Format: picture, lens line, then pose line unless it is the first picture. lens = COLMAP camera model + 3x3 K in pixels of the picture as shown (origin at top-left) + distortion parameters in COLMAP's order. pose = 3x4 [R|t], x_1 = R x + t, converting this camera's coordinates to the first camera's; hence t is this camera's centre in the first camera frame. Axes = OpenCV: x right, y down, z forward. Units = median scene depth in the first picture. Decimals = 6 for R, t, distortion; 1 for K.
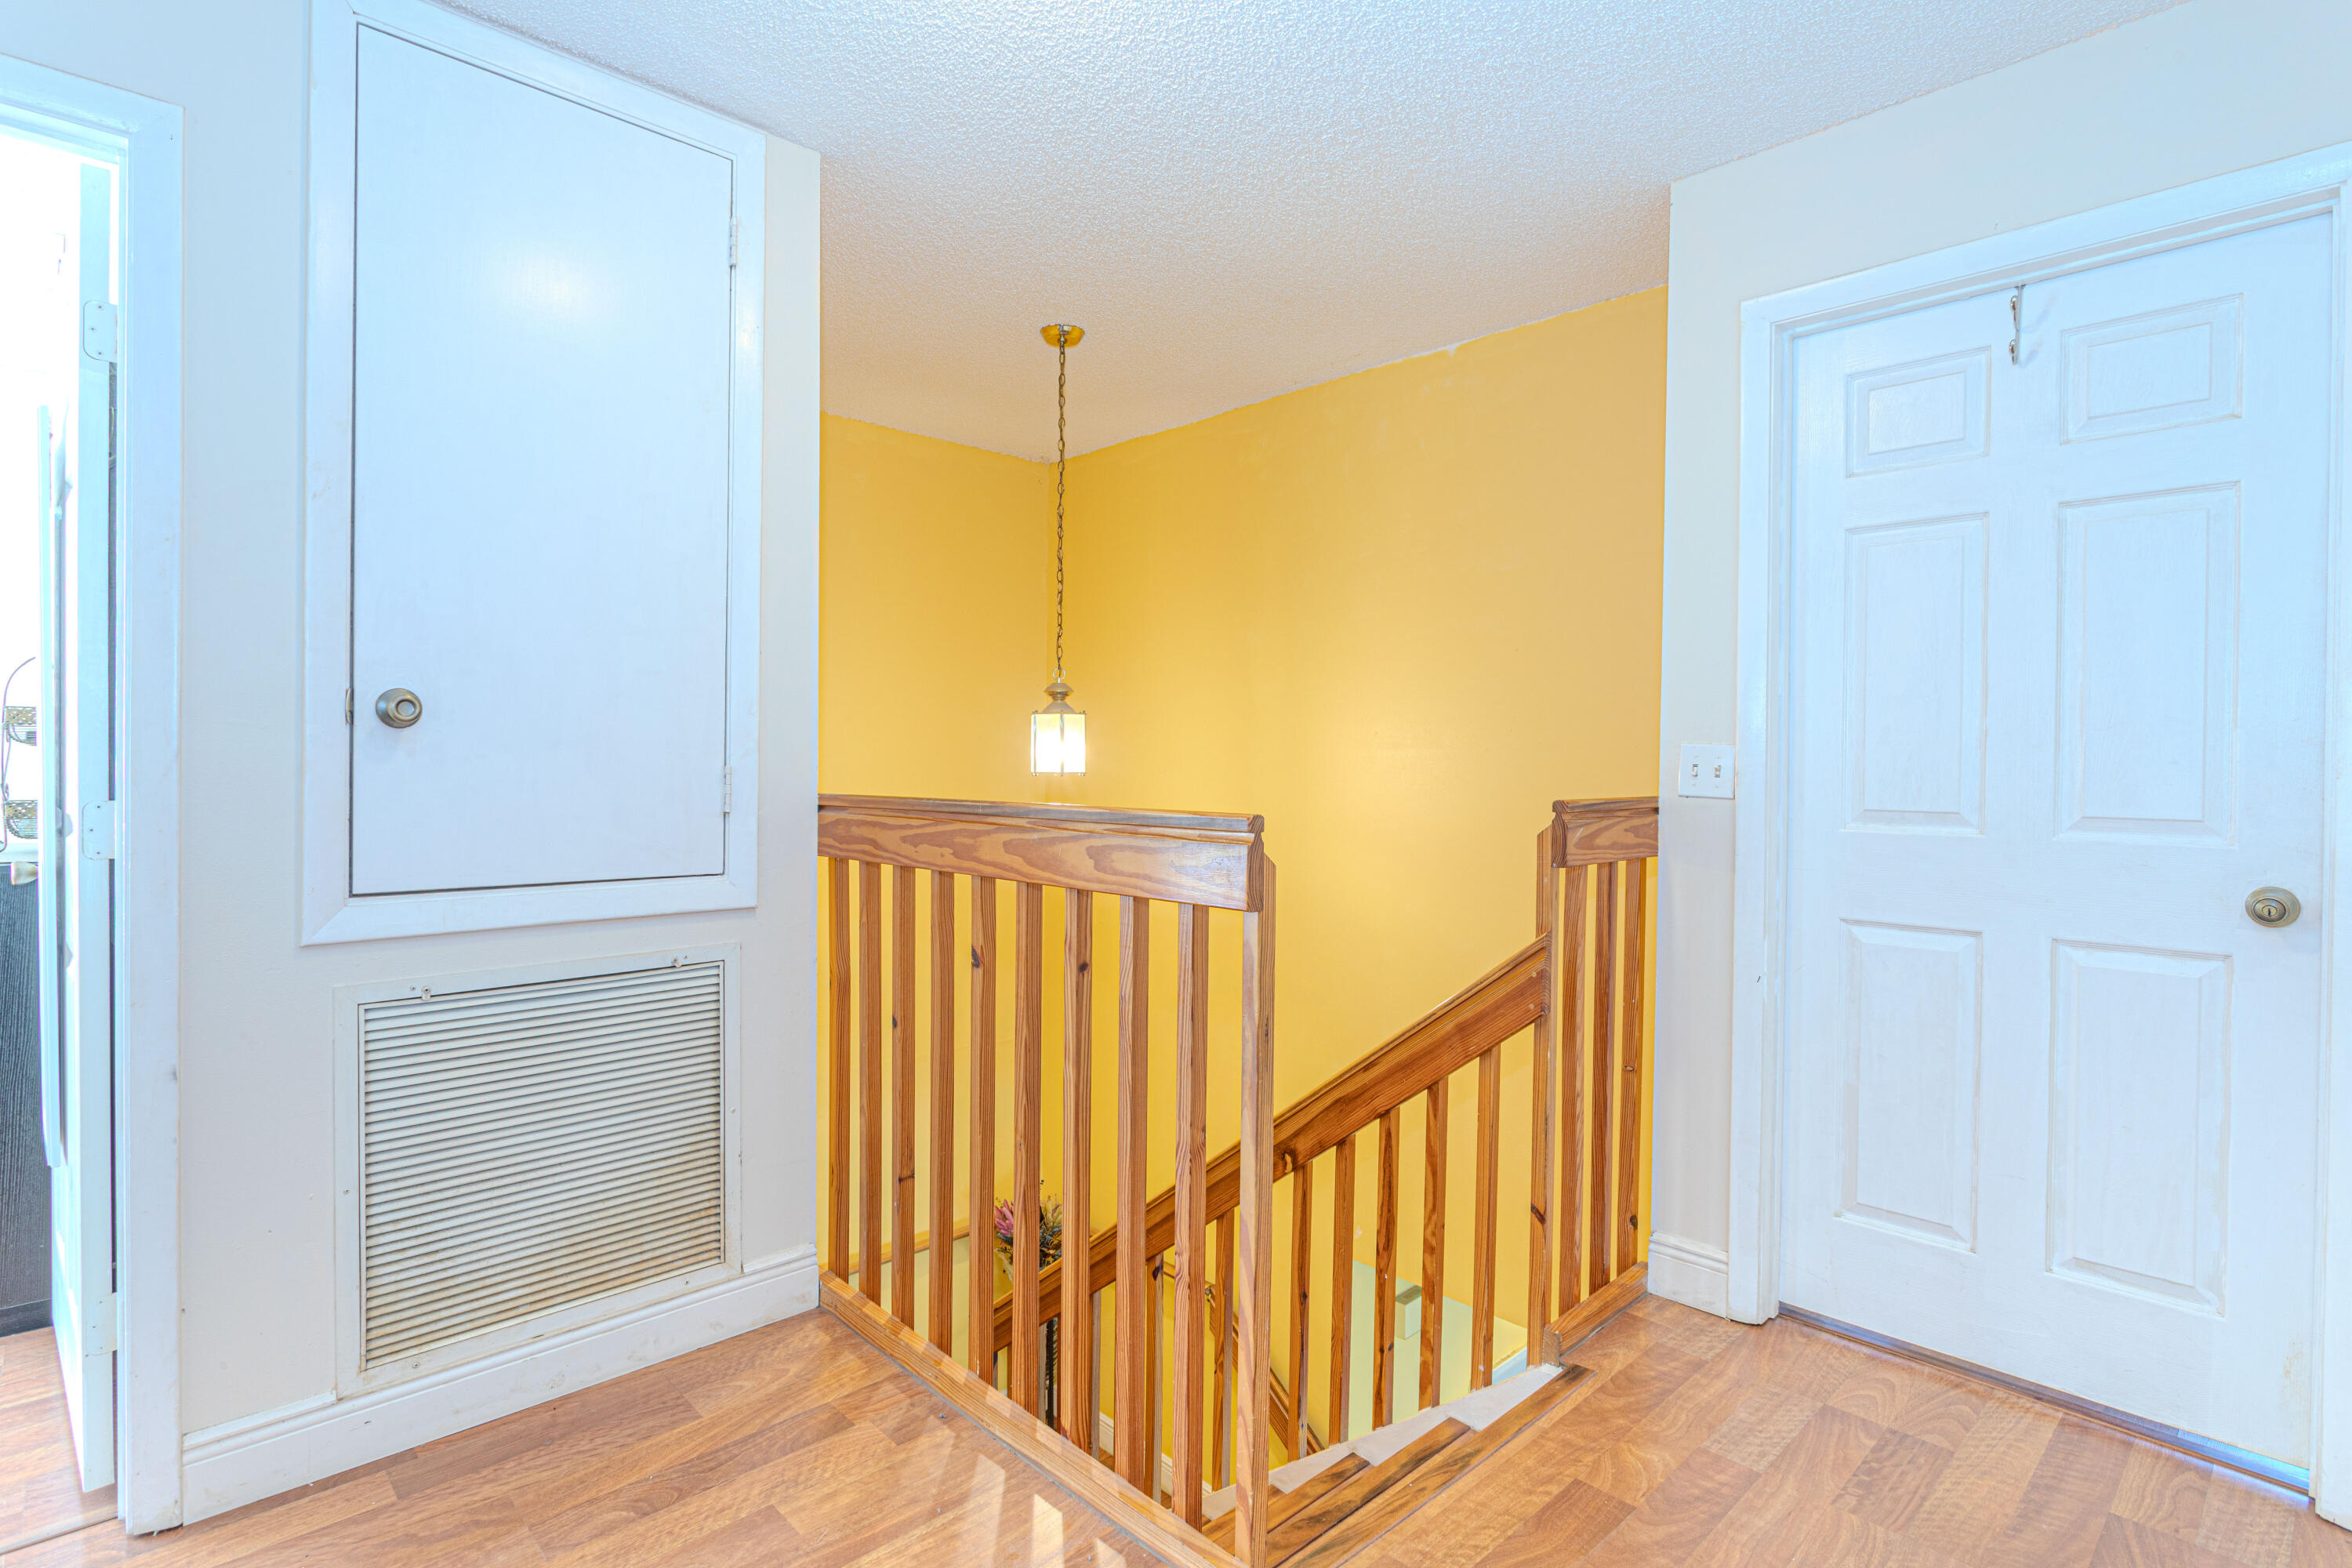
lens RADIAL K [[1139.8, 0, 1167.3], [0, 1139.8, 769.3], [0, 0, 1]] dist [-0.016765, 0.008137]
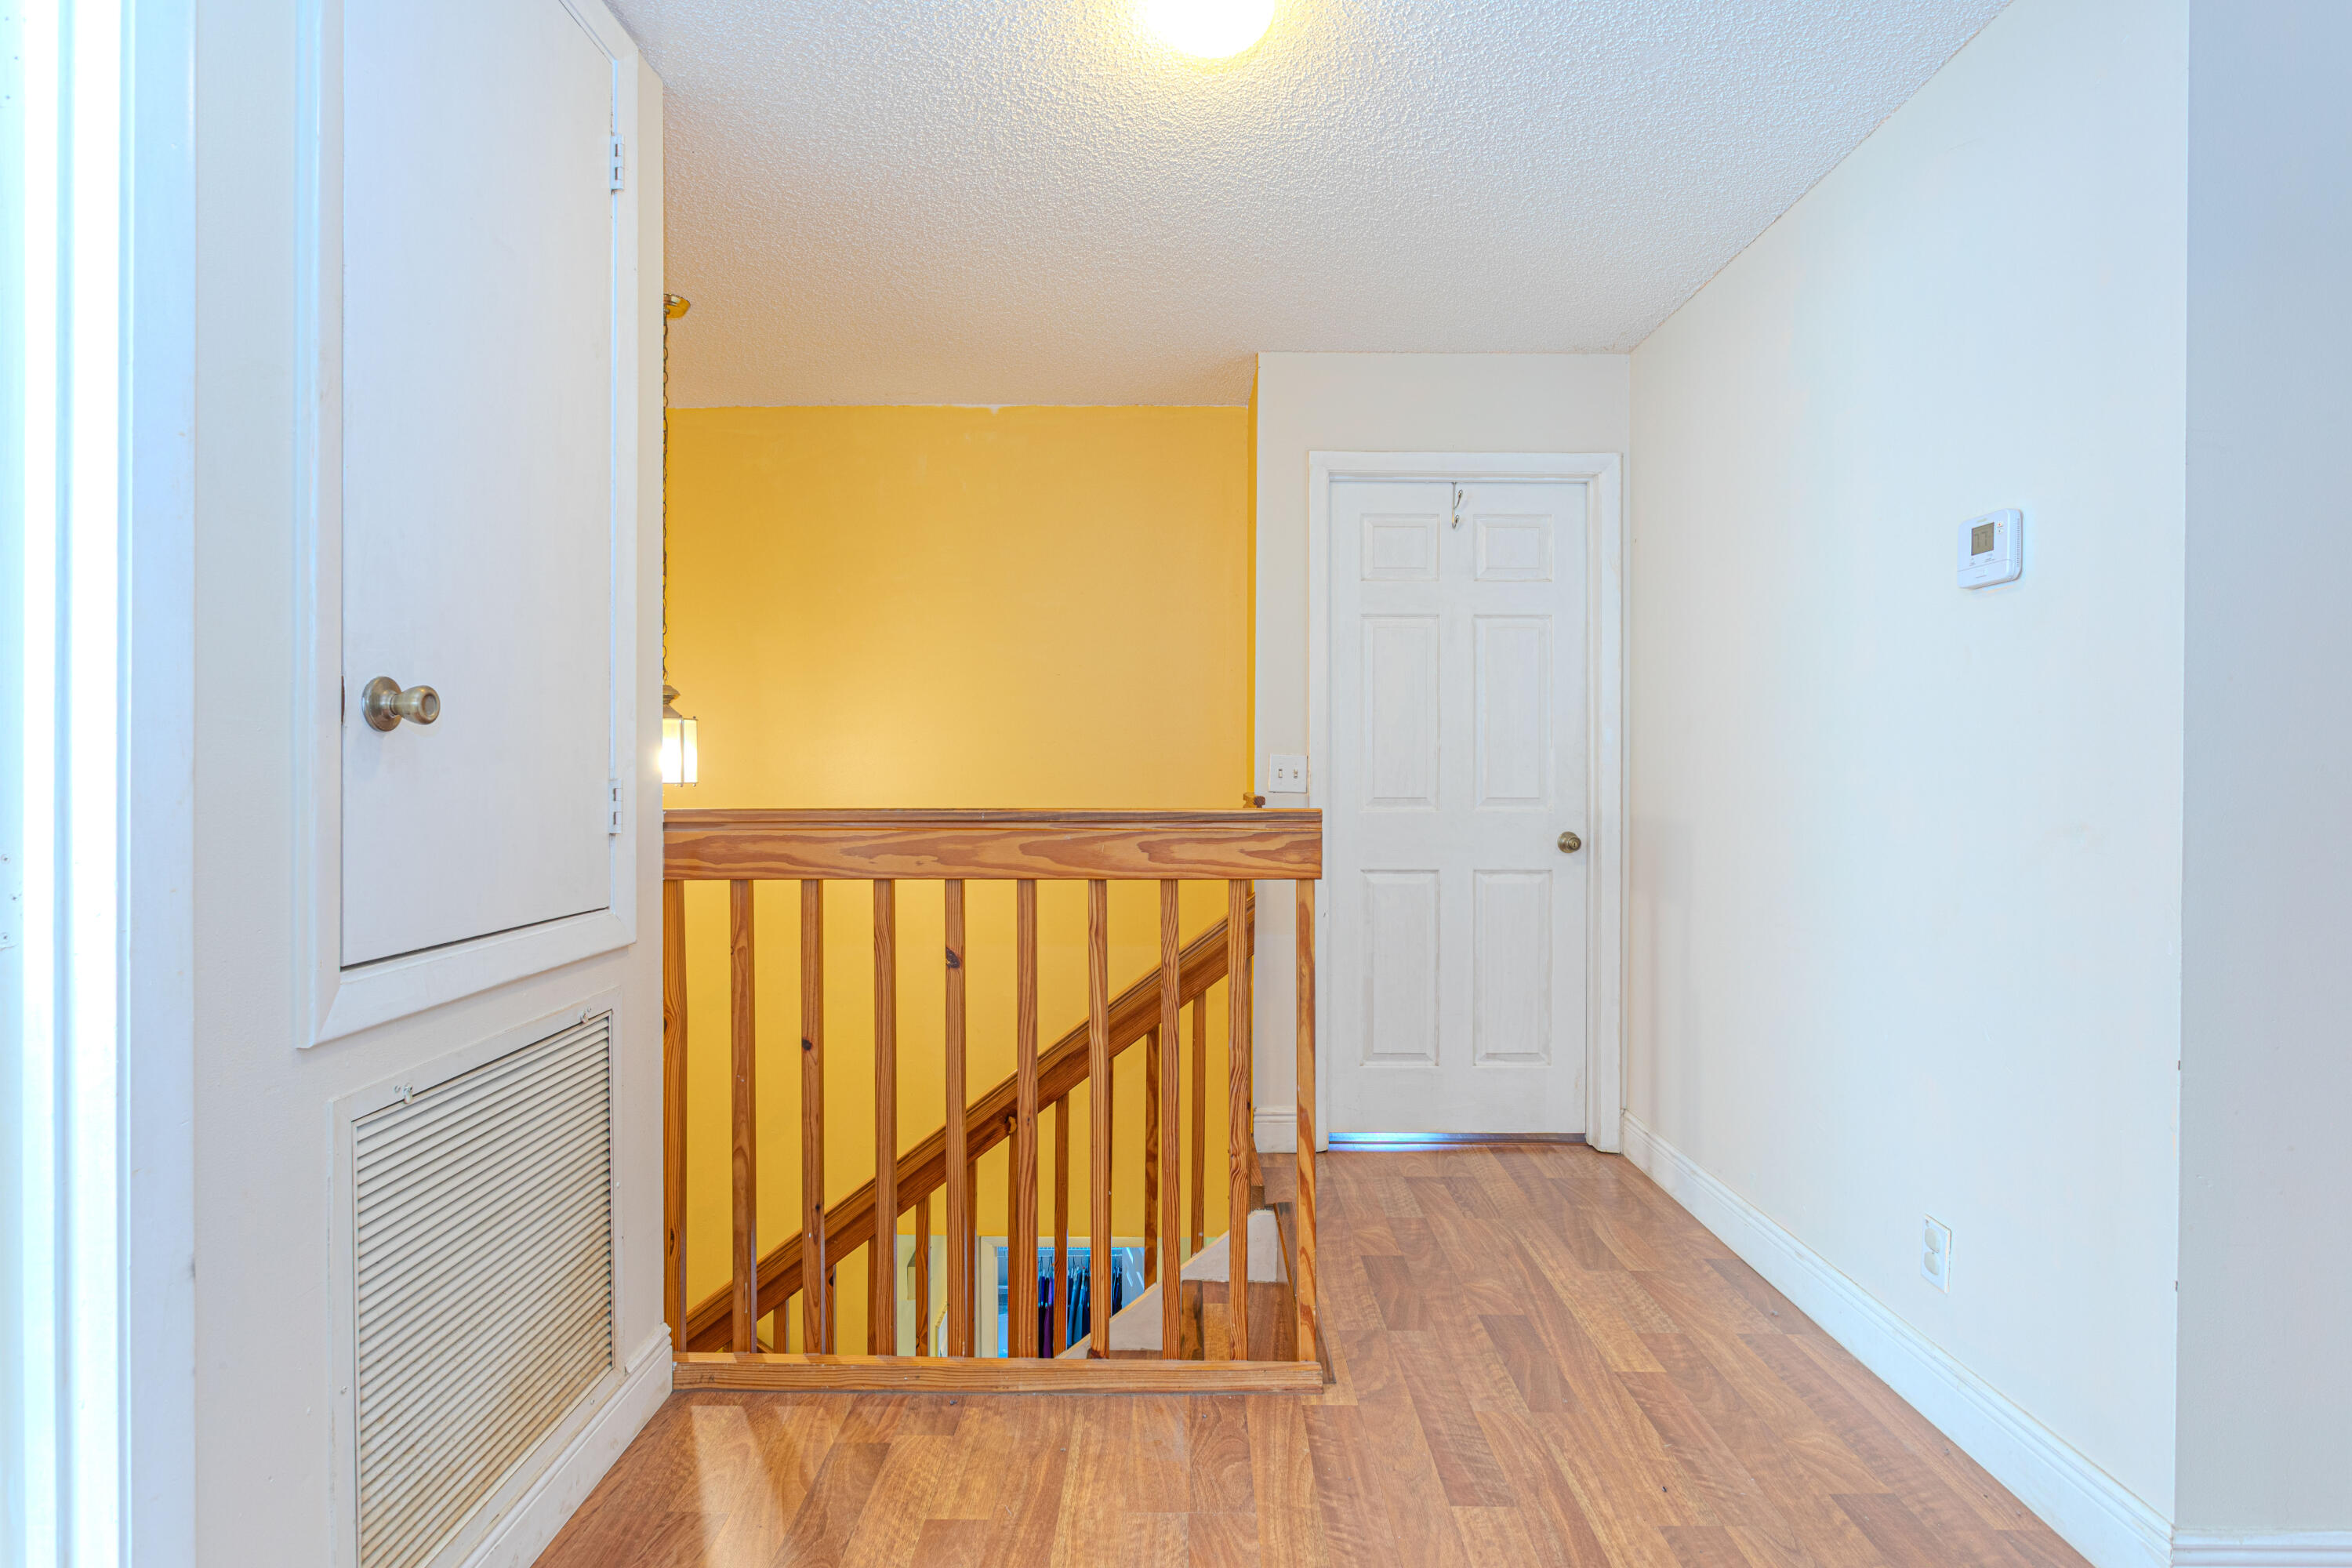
lens RADIAL K [[1139.8, 0, 1167.3], [0, 1139.8, 769.3], [0, 0, 1]] dist [-0.016765, 0.008137]
pose [[0.703203, -0.007497, 0.710949, -0.767528], [0.010469, 0.999945, 0.000188, -0.006914], [-0.710912, 0.007311, 0.703243, 0.122317]]
